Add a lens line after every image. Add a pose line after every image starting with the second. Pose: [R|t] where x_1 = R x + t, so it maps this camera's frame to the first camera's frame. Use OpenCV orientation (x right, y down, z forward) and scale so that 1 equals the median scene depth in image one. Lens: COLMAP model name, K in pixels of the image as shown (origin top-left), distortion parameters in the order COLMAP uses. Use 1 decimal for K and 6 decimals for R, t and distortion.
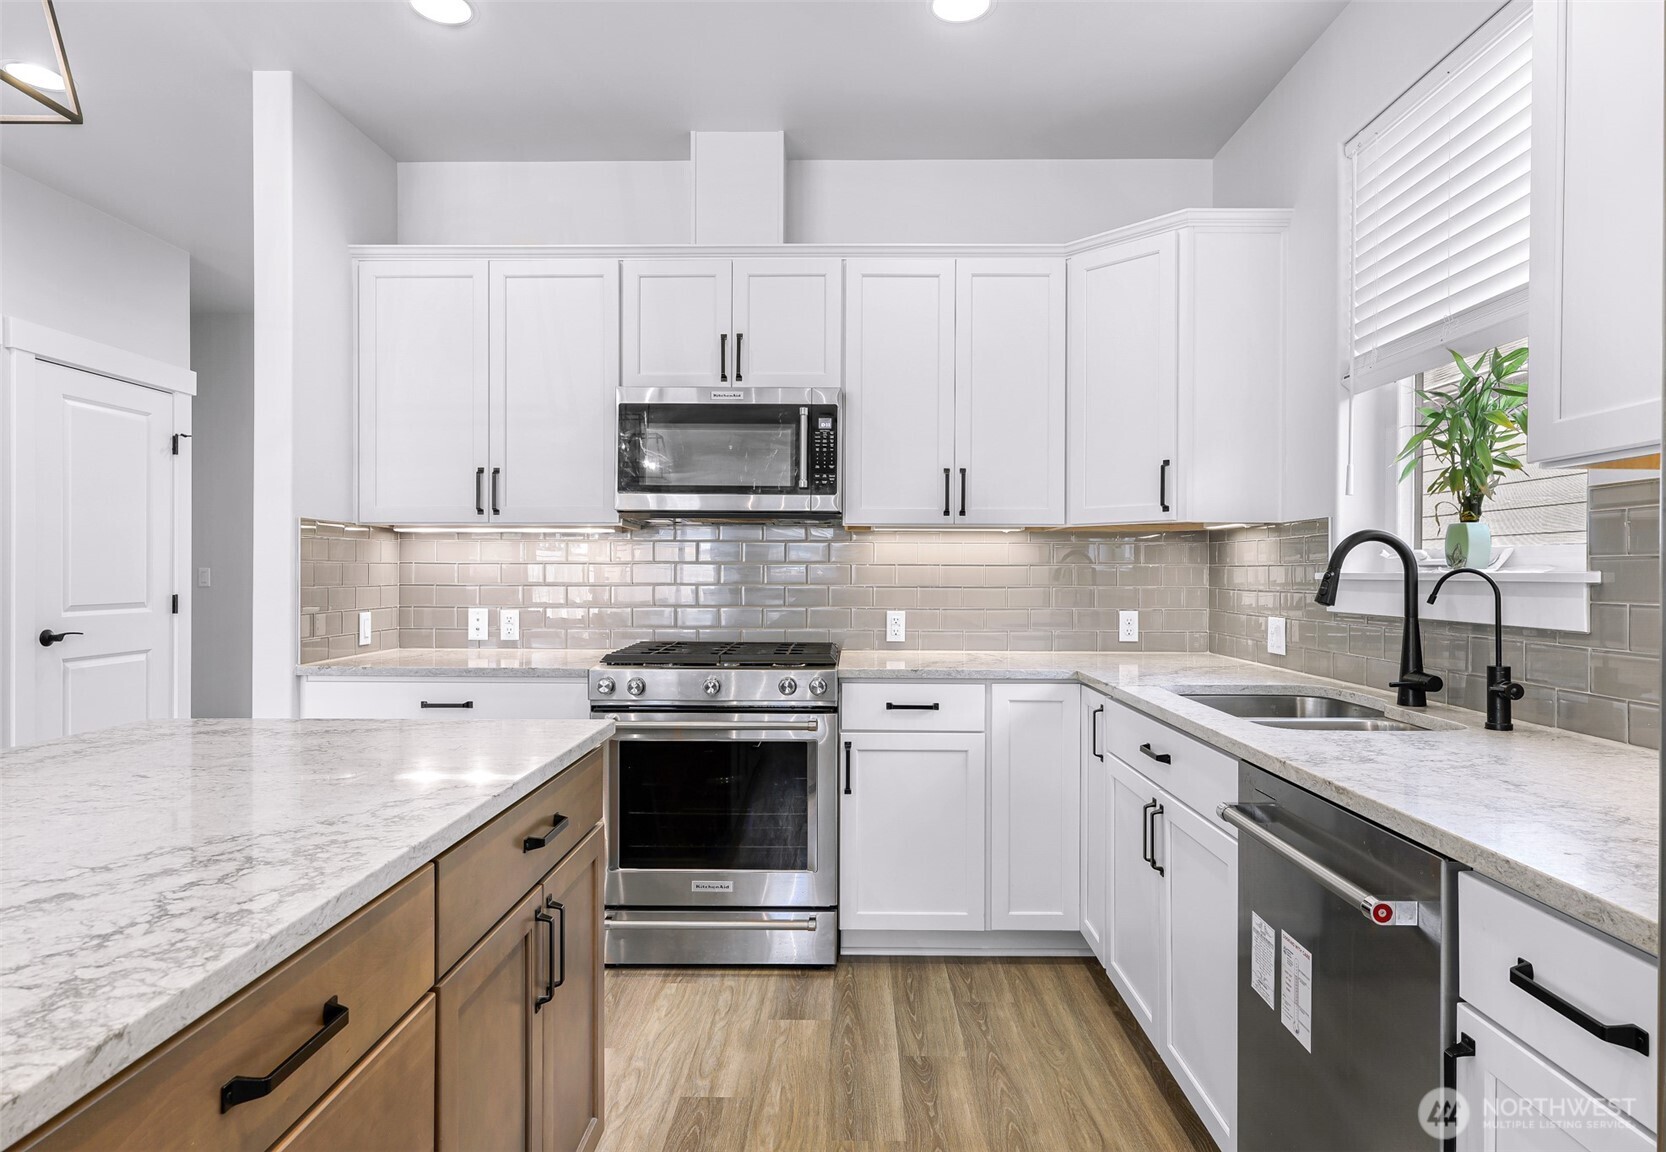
lens RADIAL K [[943.6, 0, 837.8], [0, 943.6, 577.1], [0, 0, 1]] dist [-0.001246, 0.000427]
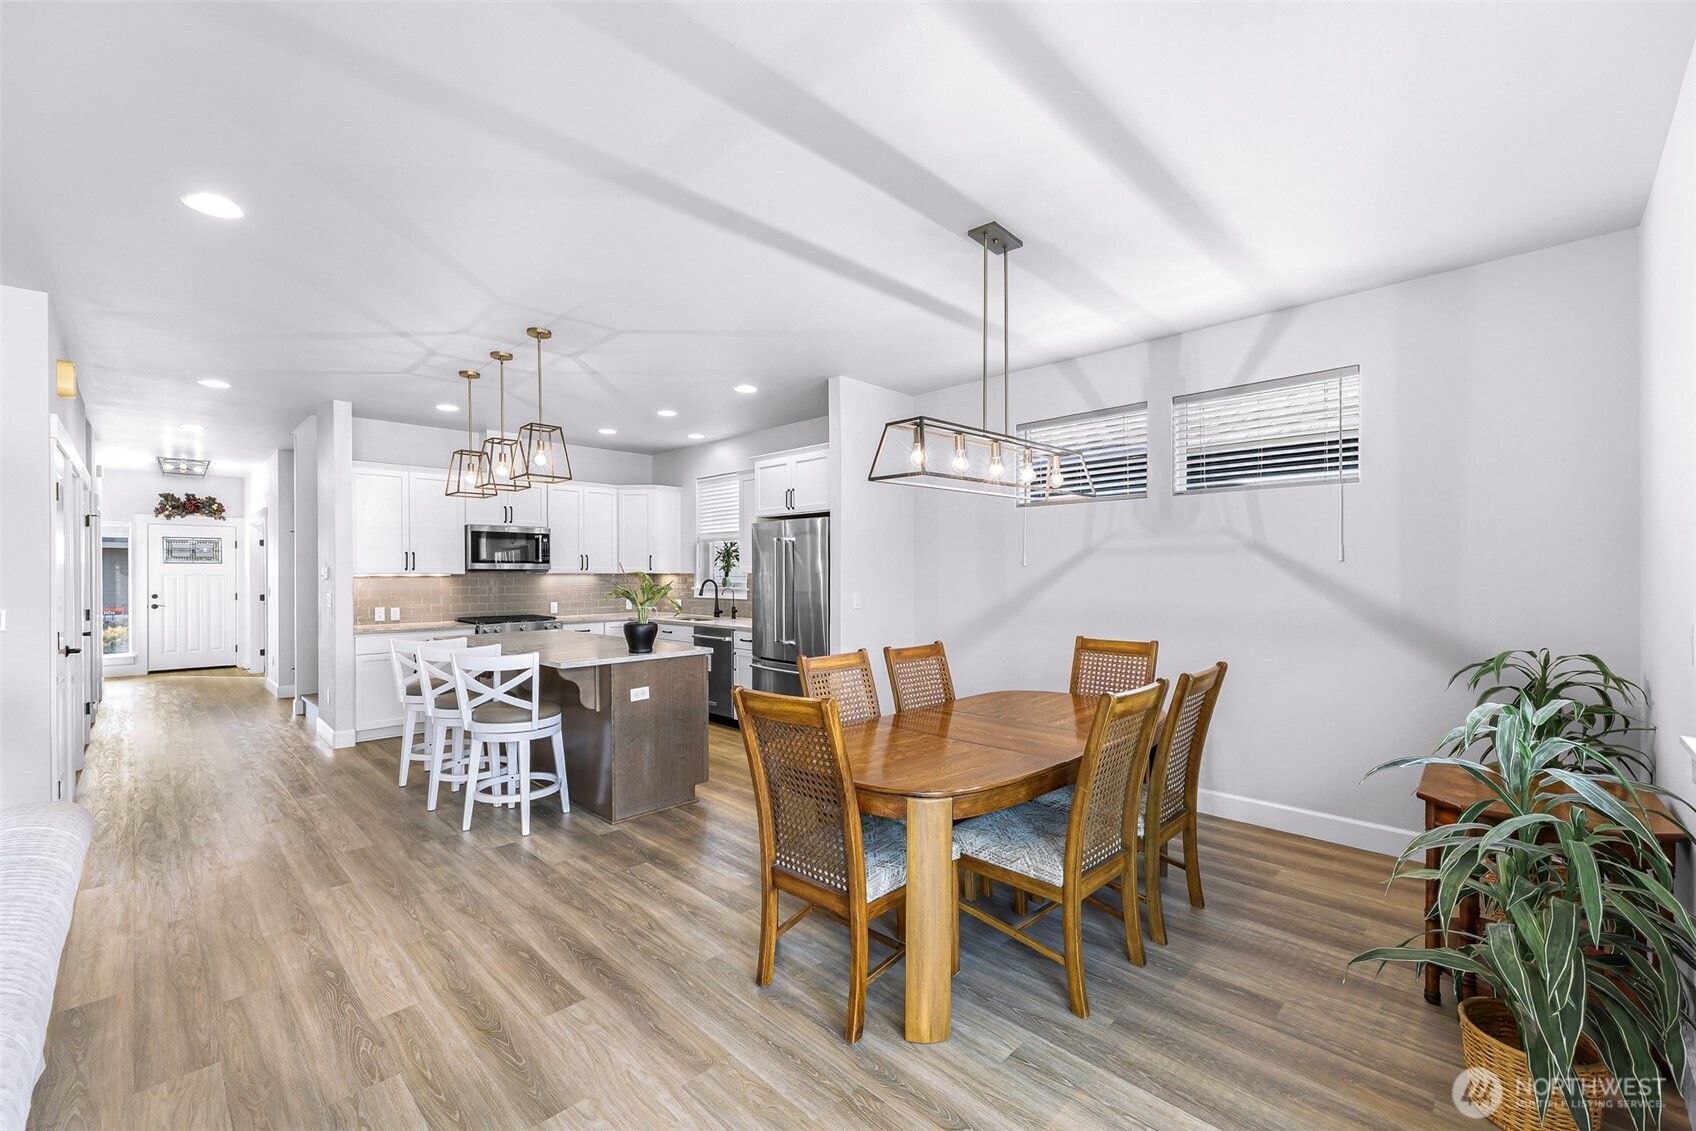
lens RADIAL K [[697.9, 0, 842.2], [0, 697.9, 572.7], [0, 0, 1]] dist [-0.000100, -0.000158]
pose [[0.691221, -0.006163, 0.722617, -1.027291], [0.008931, 0.999960, -0.000014, -0.053868], [-0.722588, 0.006463, 0.691248, -1.292773]]
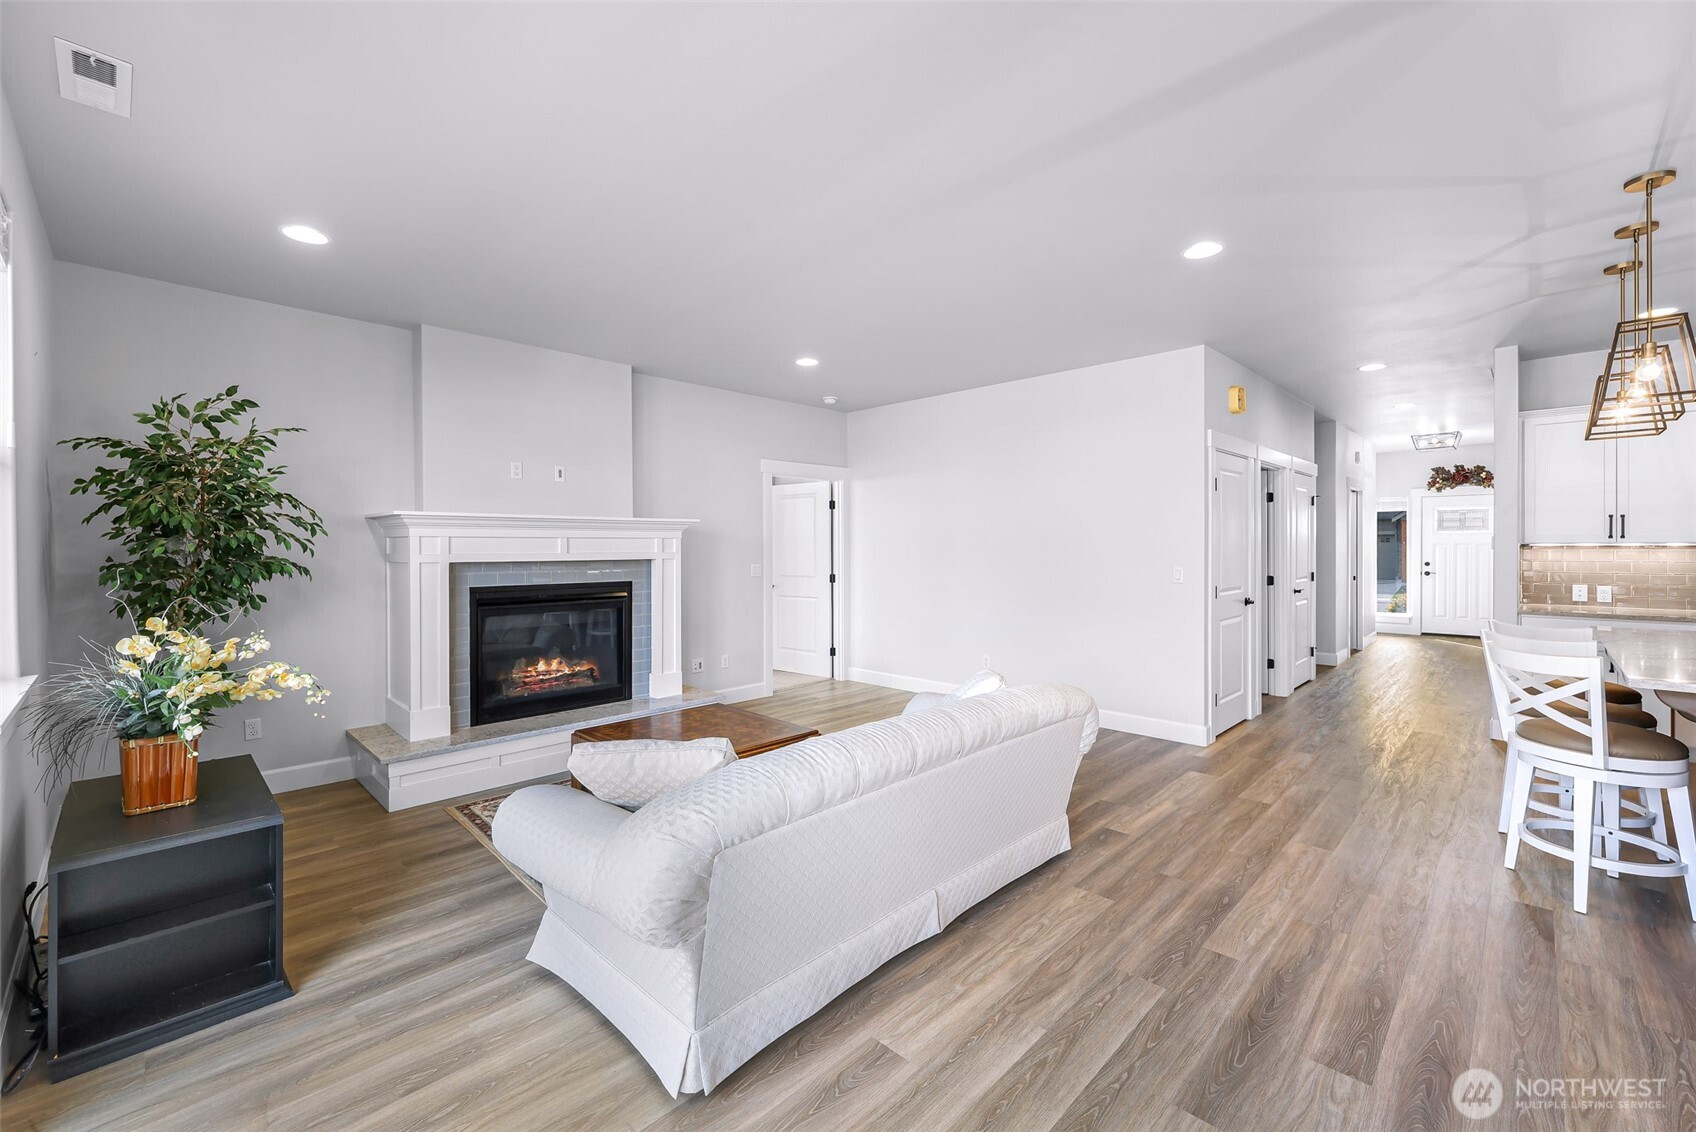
lens RADIAL K [[698.8, 0, 844.1], [0, 698.8, 550.7], [0, 0, 1]] dist [0.000034, 0.000062]
pose [[0.722667, -0.002476, -0.691191, -0.582330], [0.004055, 0.999992, 0.000657, -0.052775], [0.691184, -0.003278, 0.722671, -1.304636]]
